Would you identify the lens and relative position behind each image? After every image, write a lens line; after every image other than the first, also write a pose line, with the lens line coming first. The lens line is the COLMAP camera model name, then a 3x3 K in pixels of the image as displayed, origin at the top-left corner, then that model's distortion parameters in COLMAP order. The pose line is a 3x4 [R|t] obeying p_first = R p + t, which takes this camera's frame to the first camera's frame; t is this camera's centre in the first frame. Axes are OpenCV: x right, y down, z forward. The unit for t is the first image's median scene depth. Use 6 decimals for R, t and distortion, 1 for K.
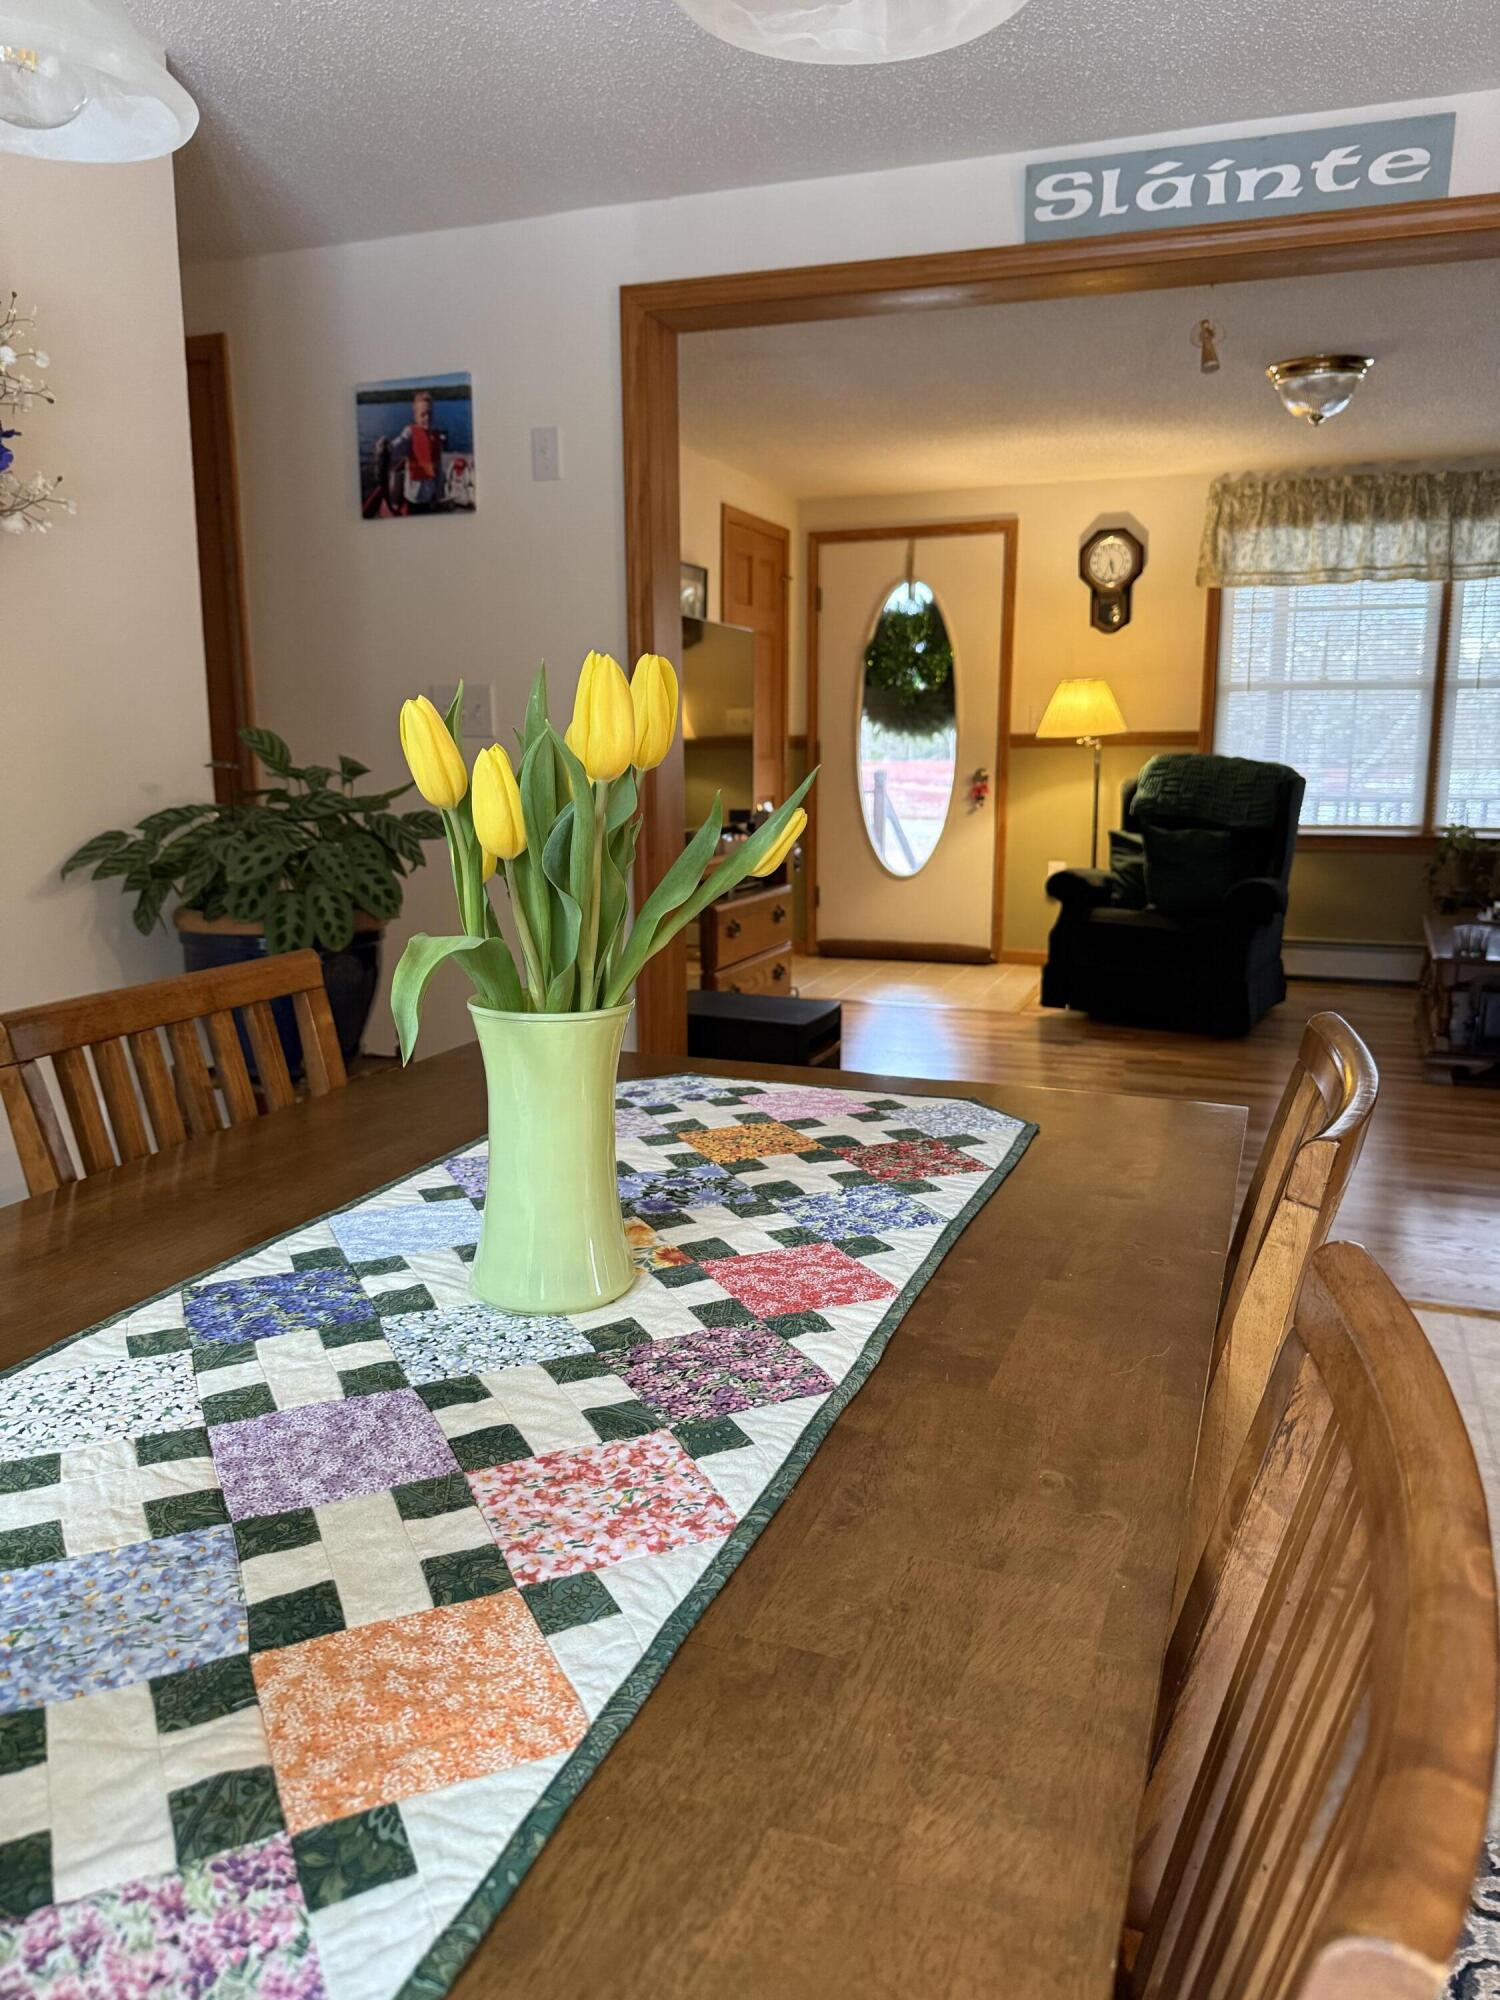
lens RADIAL K [[1420.3, 0, 701.2], [0, 1420.3, 1068.1], [0, 0, 1]] dist [-0.025577, -0.007940]
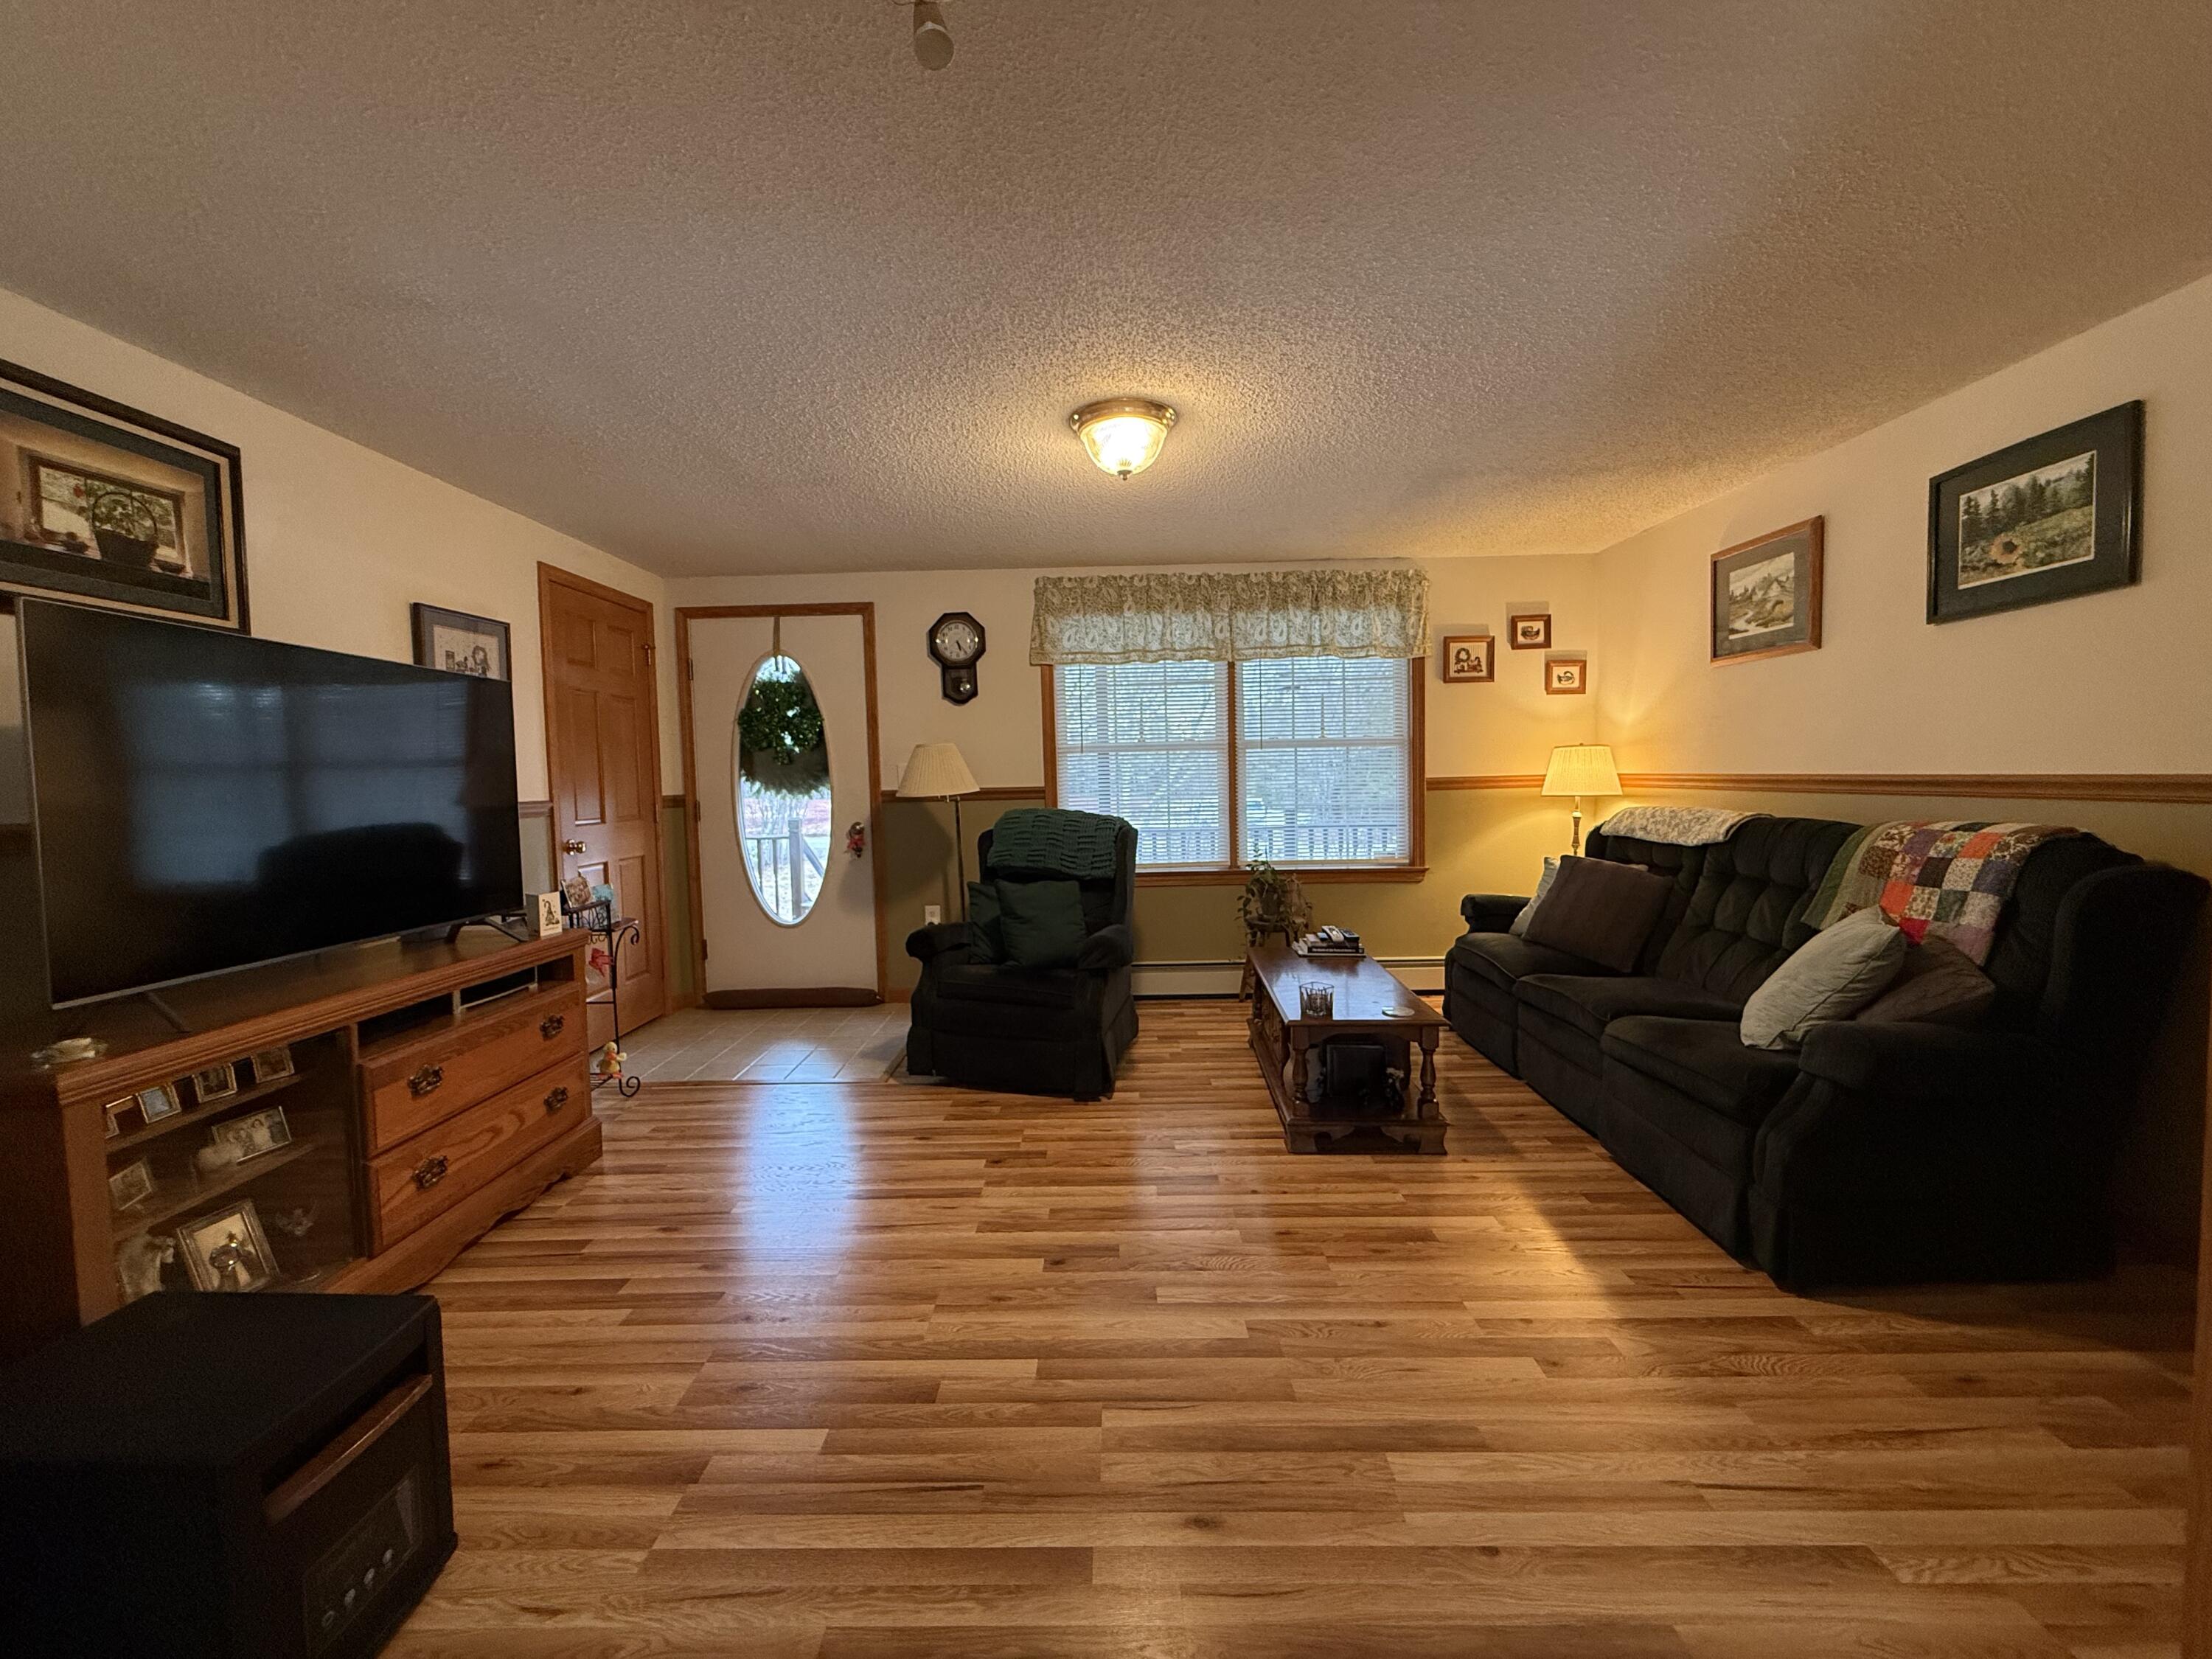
lens RADIAL K [[888.2, 0, 1100.4], [0, 888.2, 825.7], [0, 0, 1]] dist [-0.000502, -0.000011]
pose [[0.930664, -0.030366, 0.364613, 0.137869], [0.095256, 0.982293, -0.161330, -0.091470], [-0.353257, 0.184876, 0.917077, 0.346784]]
